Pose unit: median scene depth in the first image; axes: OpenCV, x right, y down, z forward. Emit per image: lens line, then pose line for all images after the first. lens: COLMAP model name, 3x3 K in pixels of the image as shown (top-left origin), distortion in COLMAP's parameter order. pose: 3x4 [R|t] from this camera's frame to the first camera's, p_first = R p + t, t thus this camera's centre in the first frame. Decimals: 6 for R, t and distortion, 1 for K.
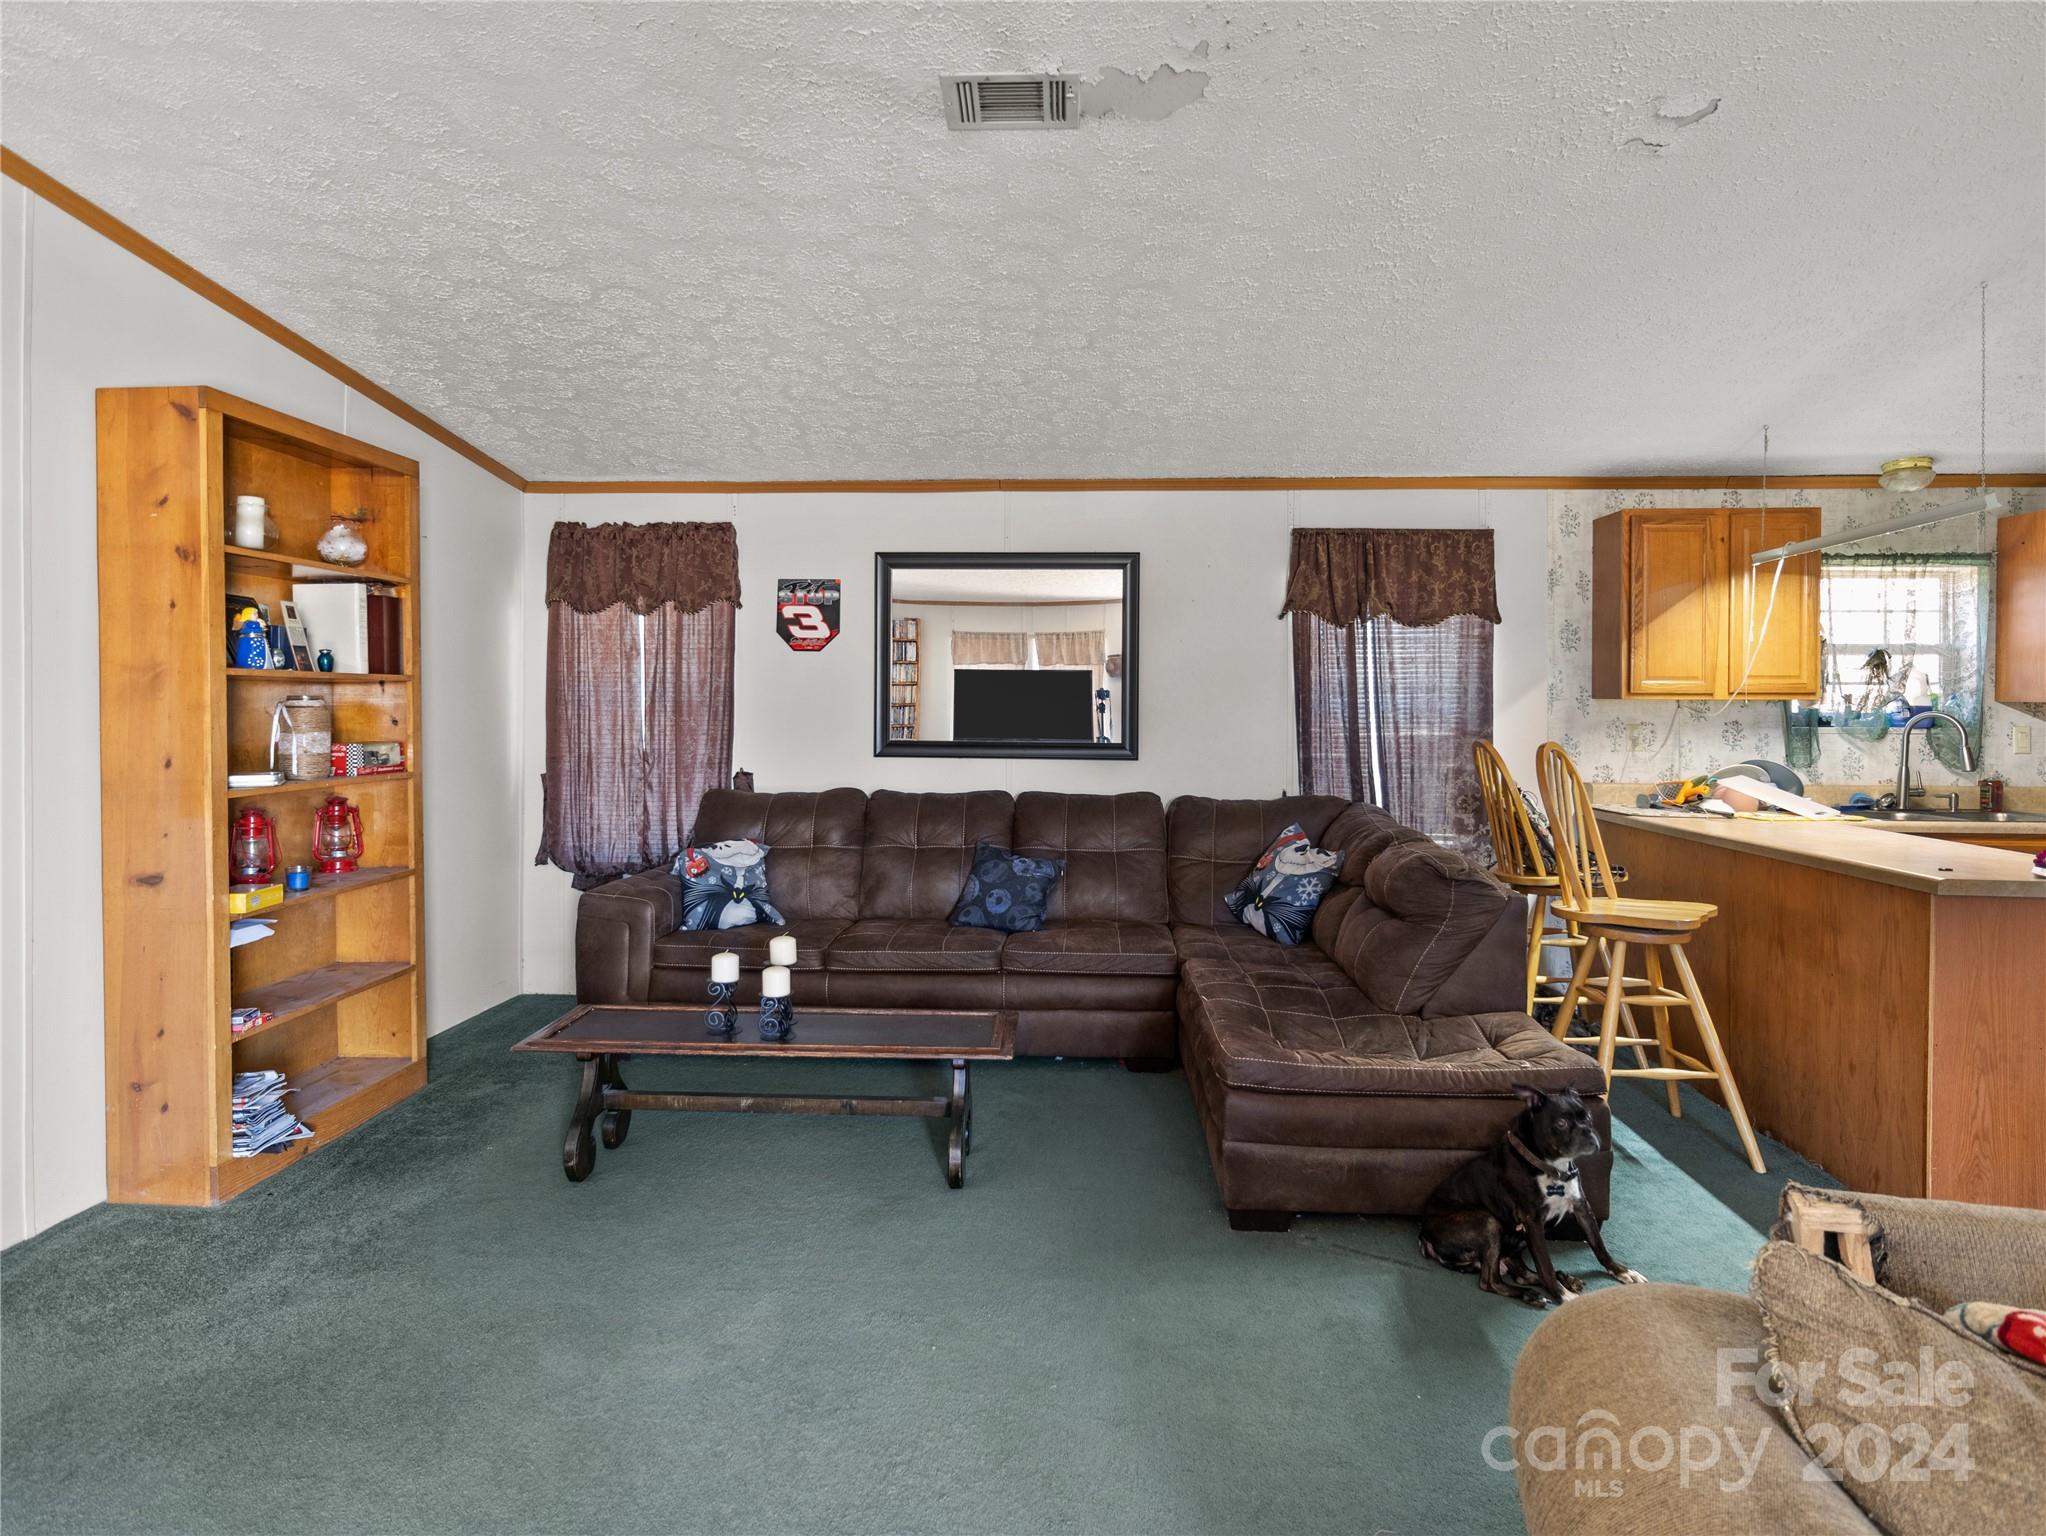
lens RADIAL K [[1170.0, 0, 1013.4], [0, 1170.0, 706.0], [0, 0, 1]] dist [-0.018776, 0.010926]
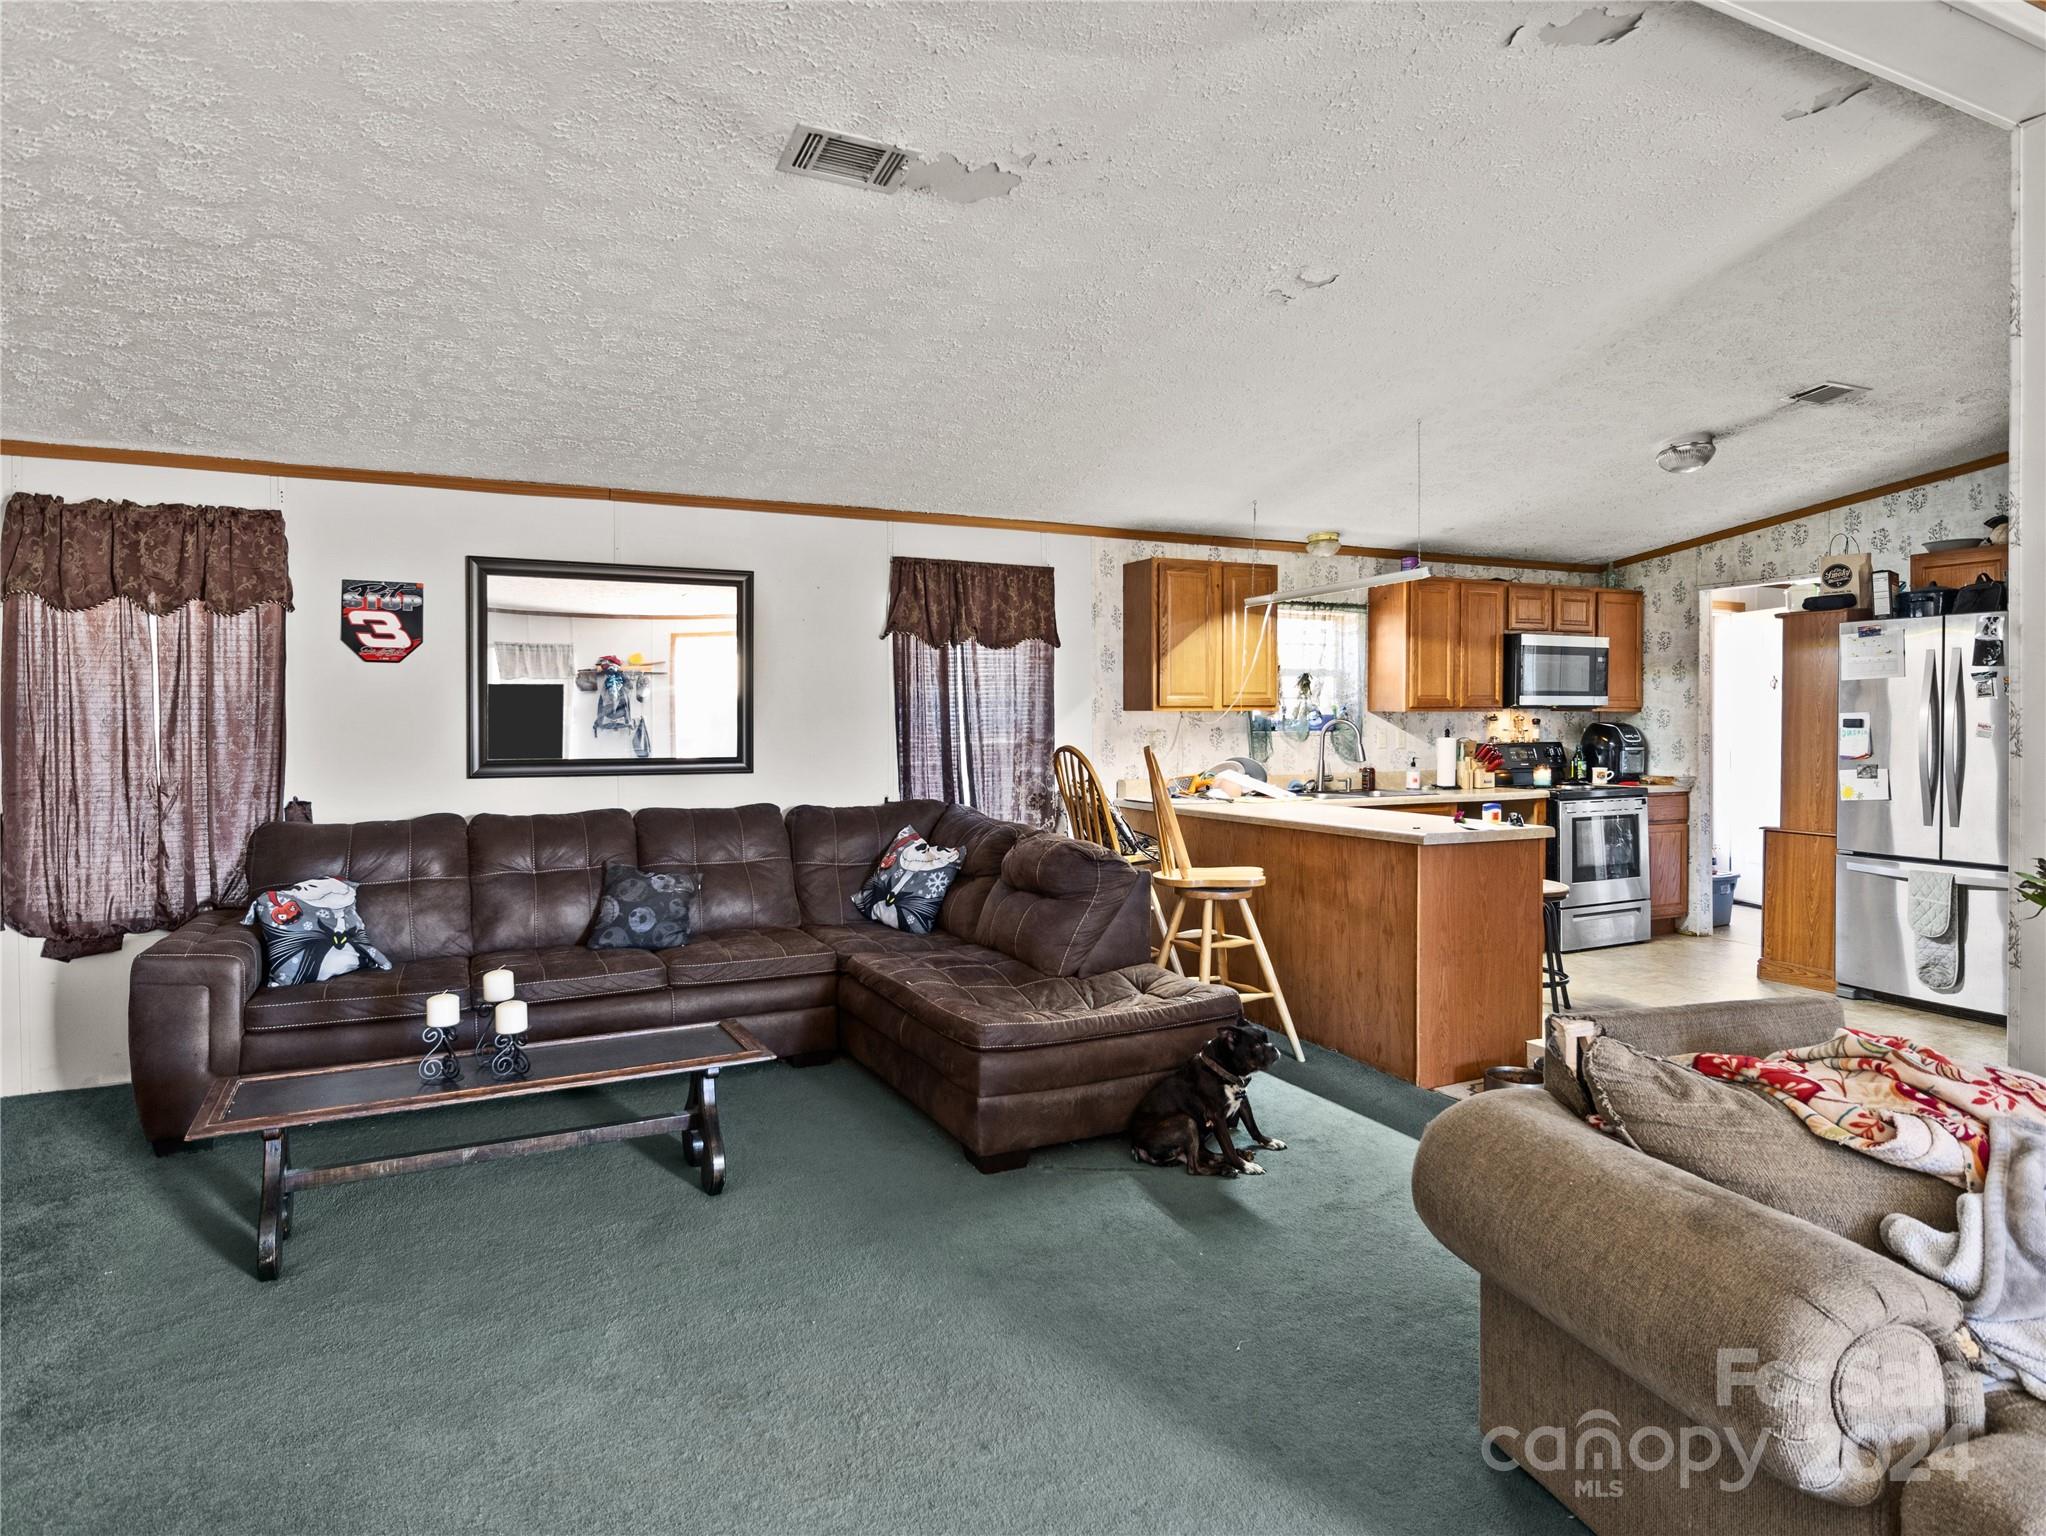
lens RADIAL K [[1170.0, 0, 1015.2], [0, 1170.0, 728.7], [0, 0, 1]] dist [-0.018776, 0.010926]
pose [[0.870060, -0.013021, 0.492773, -0.218316], [0.009161, 0.999906, 0.010245, -0.001205], [-0.492860, -0.004399, 0.870097, -0.009052]]
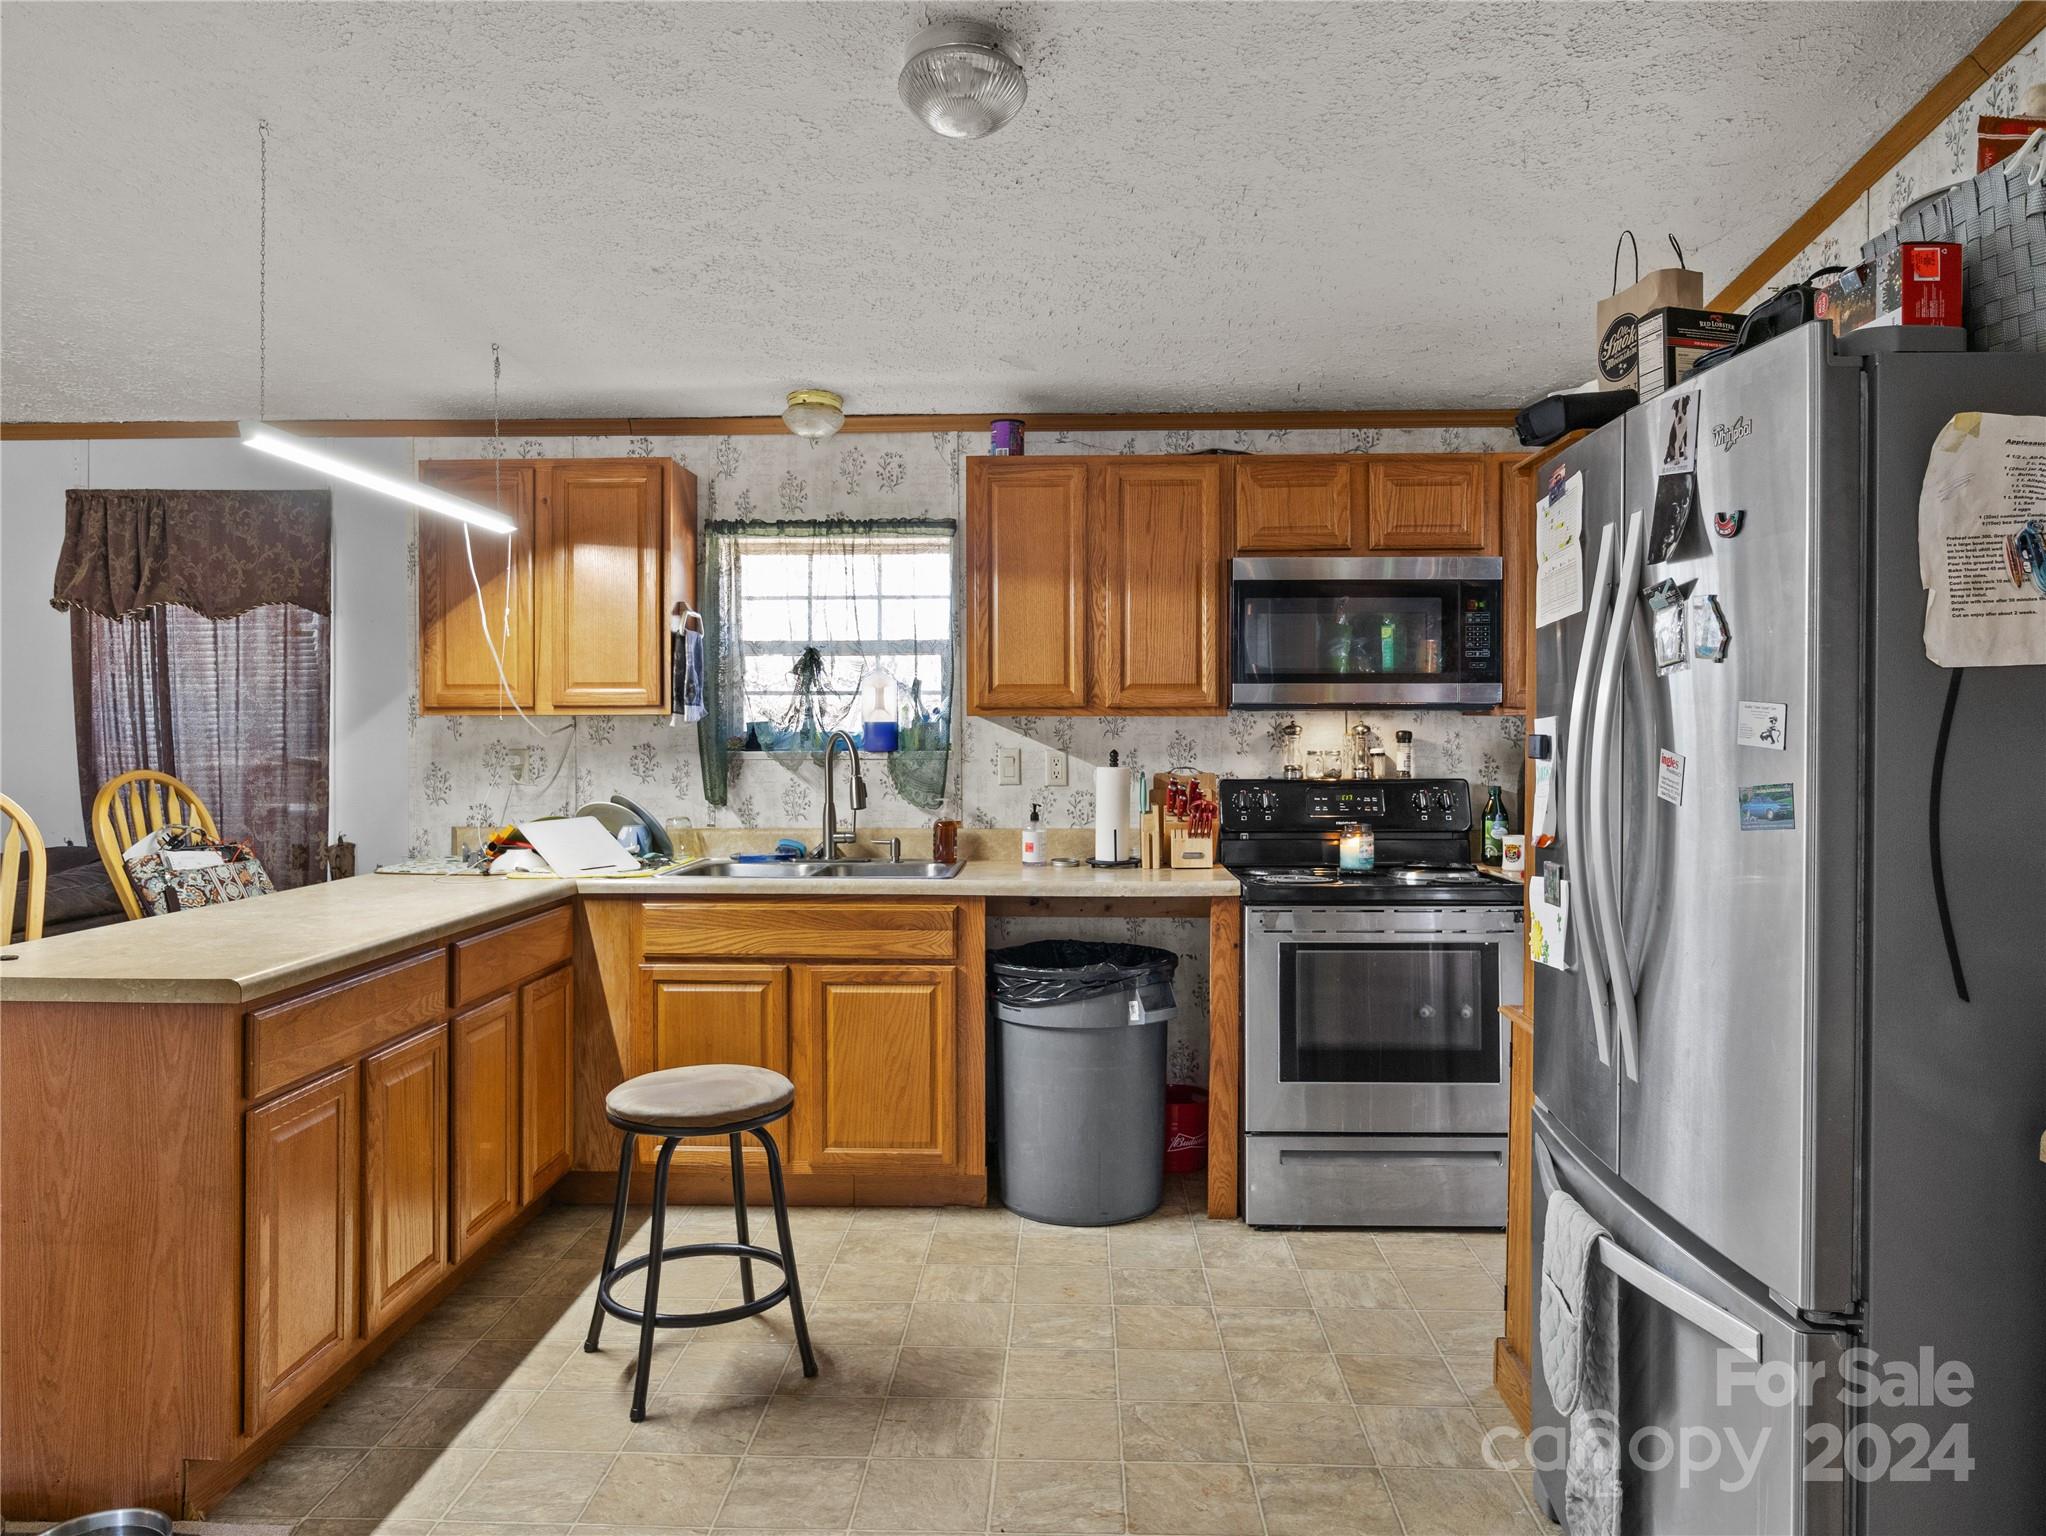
lens RADIAL K [[1402.9, 0, 1044.3], [0, 1402.9, 716.4], [0, 0, 1]] dist [-0.002473, -0.000166]
pose [[0.999216, -0.005995, 0.039134, 0.888704], [0.006377, 0.999933, -0.009635, 0.005807], [-0.039074, 0.009877, 0.999188, 0.089471]]
